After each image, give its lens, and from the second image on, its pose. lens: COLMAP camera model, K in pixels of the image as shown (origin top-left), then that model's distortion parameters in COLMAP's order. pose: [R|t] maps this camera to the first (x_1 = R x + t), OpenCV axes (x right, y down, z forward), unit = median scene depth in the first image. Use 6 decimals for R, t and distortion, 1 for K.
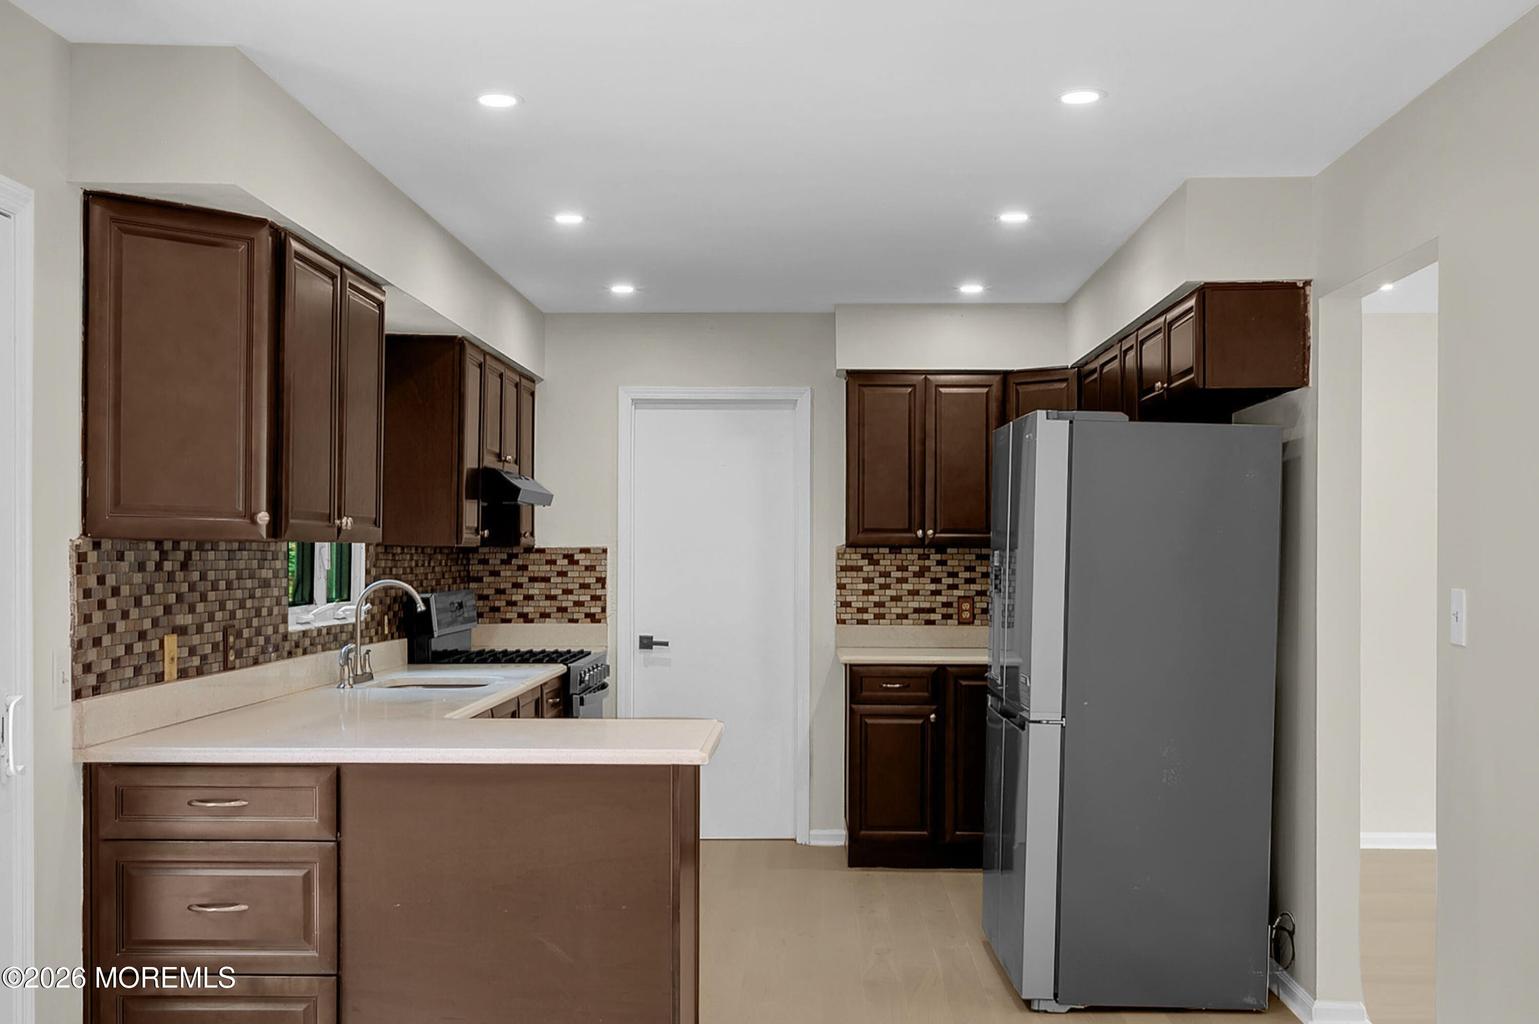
lens RADIAL K [[1556.3, 0, 759.3], [0, 1556.3, 521.7], [0, 0, 1]] dist [-0.043949, 0.000000]
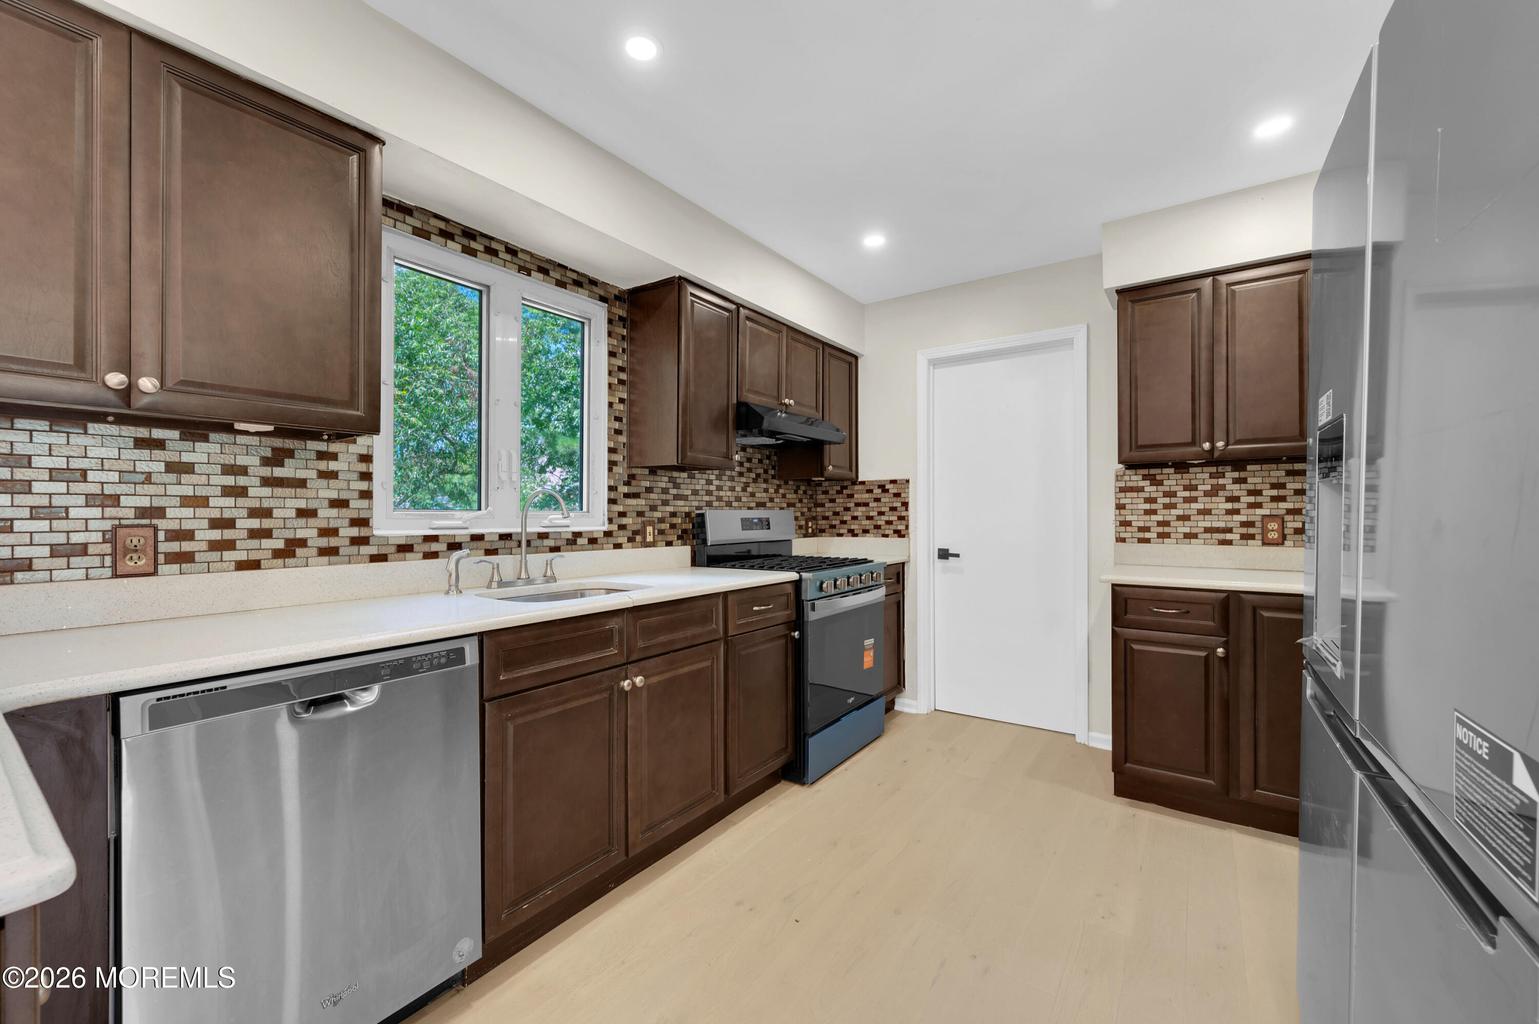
lens RADIAL K [[597.9, 0, 773.6], [0, 597.9, 511.8], [0, 0, 1]] dist [-0.007048, -0.000726]
pose [[0.836919, -0.007138, -0.547280, 0.077528], [0.016031, 0.999806, 0.011475, 0.036966], [0.547092, -0.018377, 0.836871, 0.536728]]
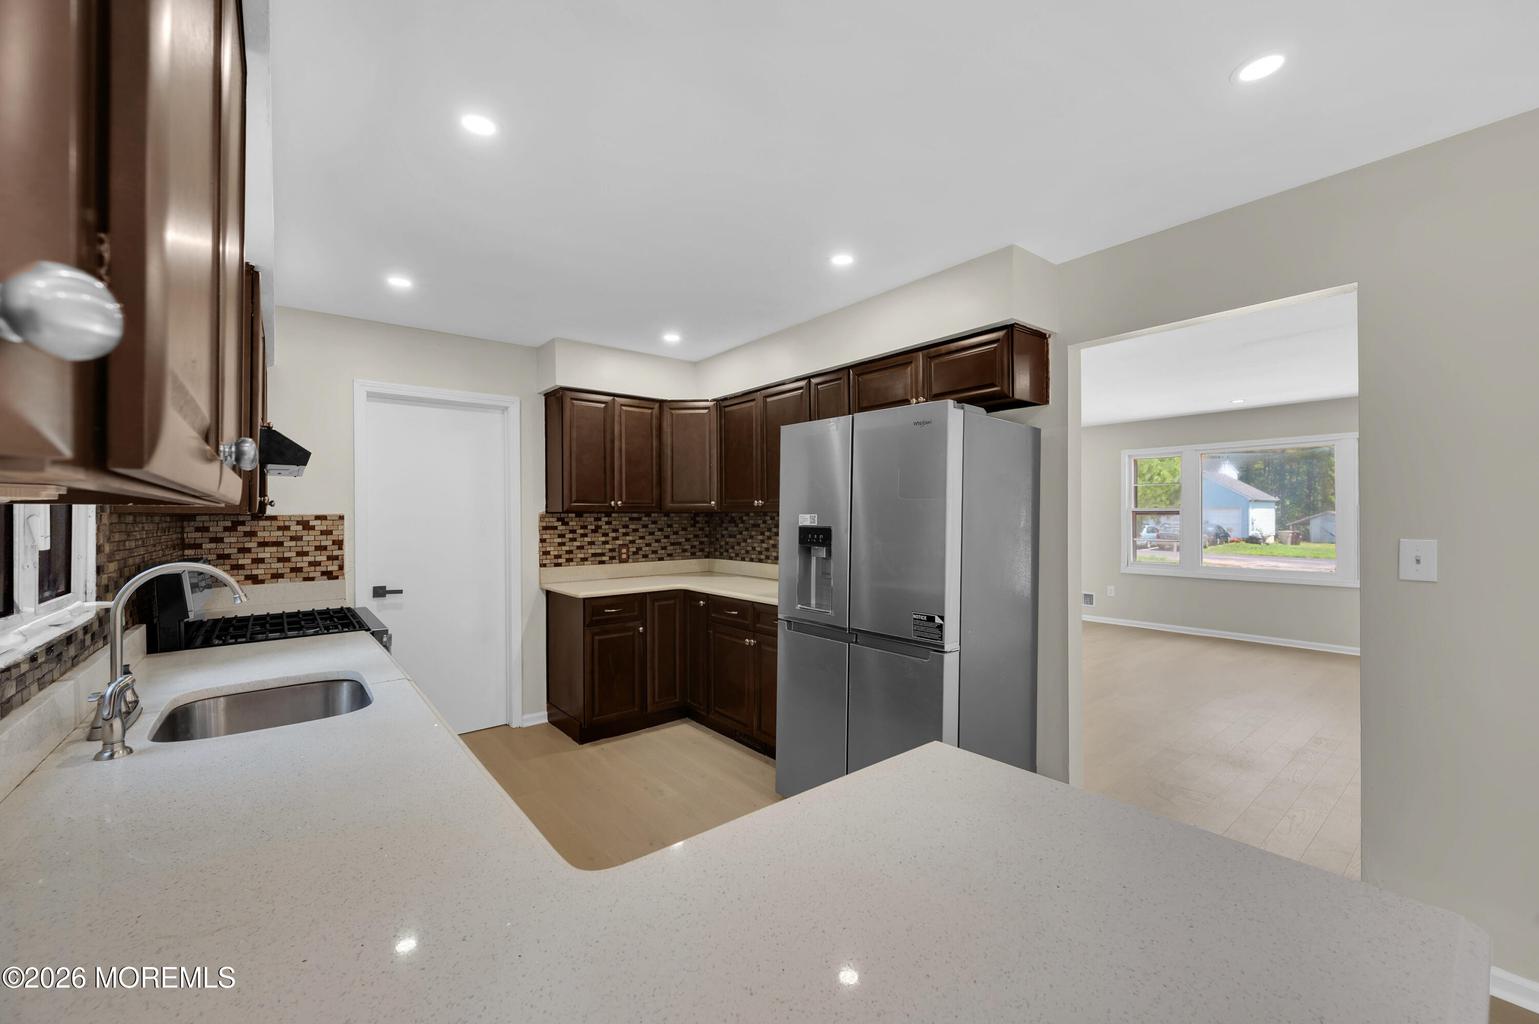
lens RADIAL K [[597.9, 0, 751.6], [0, 597.9, 510.1], [0, 0, 1]] dist [-0.007048, -0.000726]
pose [[0.766280, -0.002863, 0.642501, -0.153409], [-0.003658, 0.999954, 0.008819, 0.008005], [-0.642496, -0.009108, 0.766235, 0.459963]]
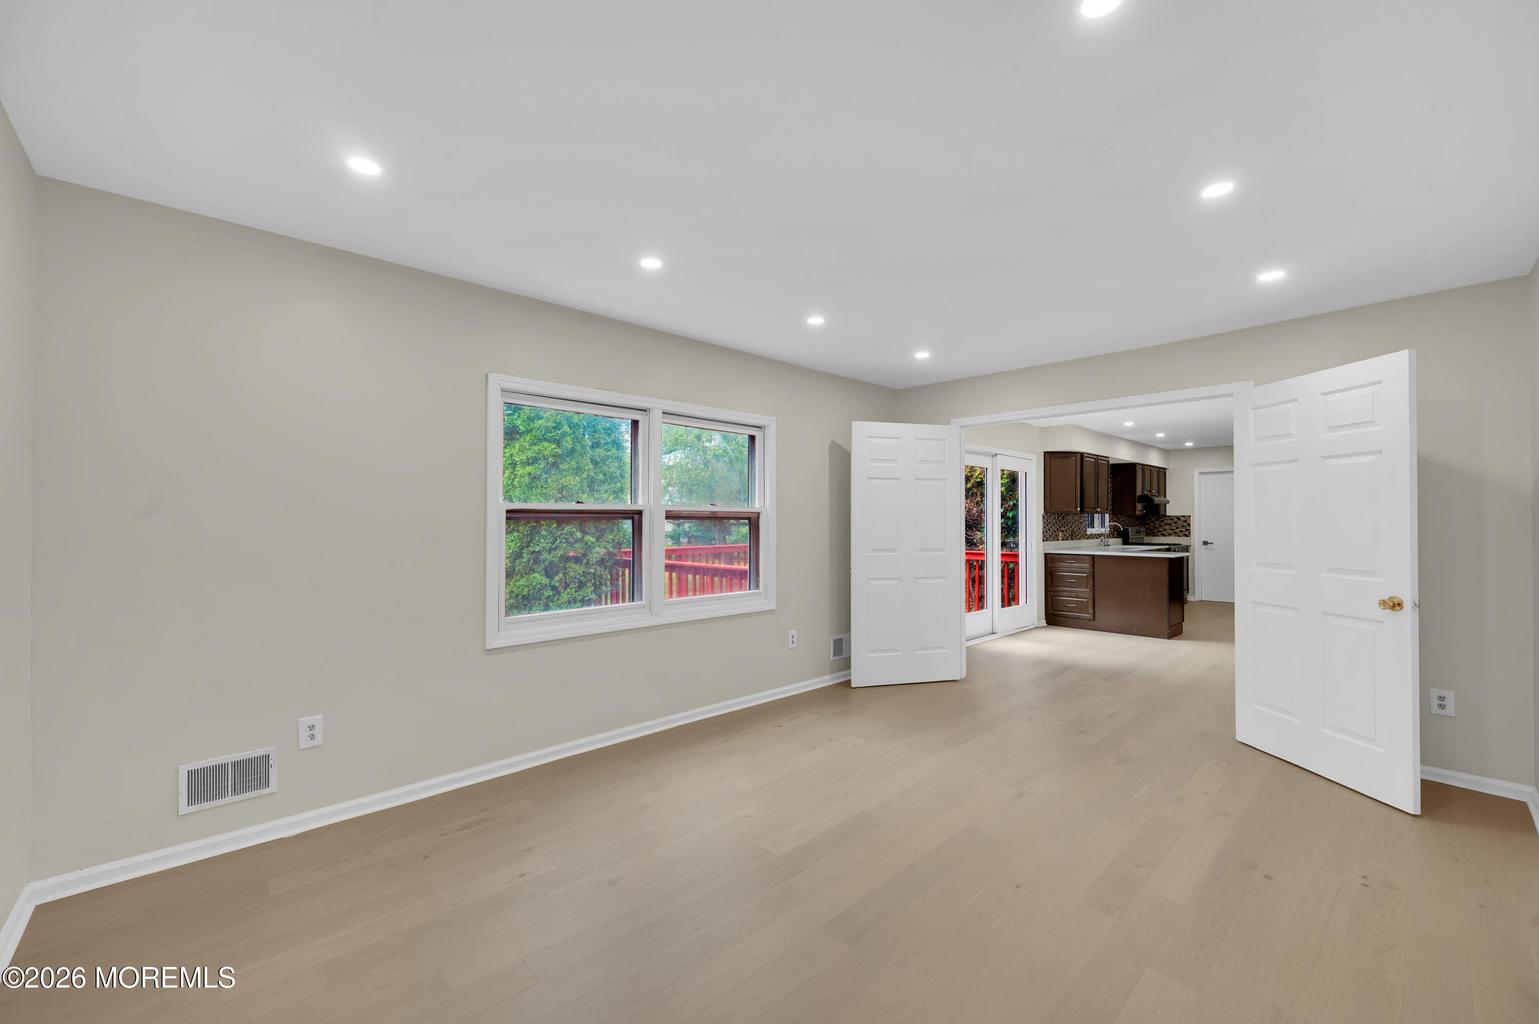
lens RADIAL K [[597.9, 0, 769.1], [0, 597.9, 516.5], [0, 0, 1]] dist [-0.007048, -0.000726]
pose [[0.687164, -0.004315, -0.726490, 0.224337], [0.014084, 0.999874, 0.007382, -0.003816], [0.726366, -0.015304, 0.687137, -0.604338]]
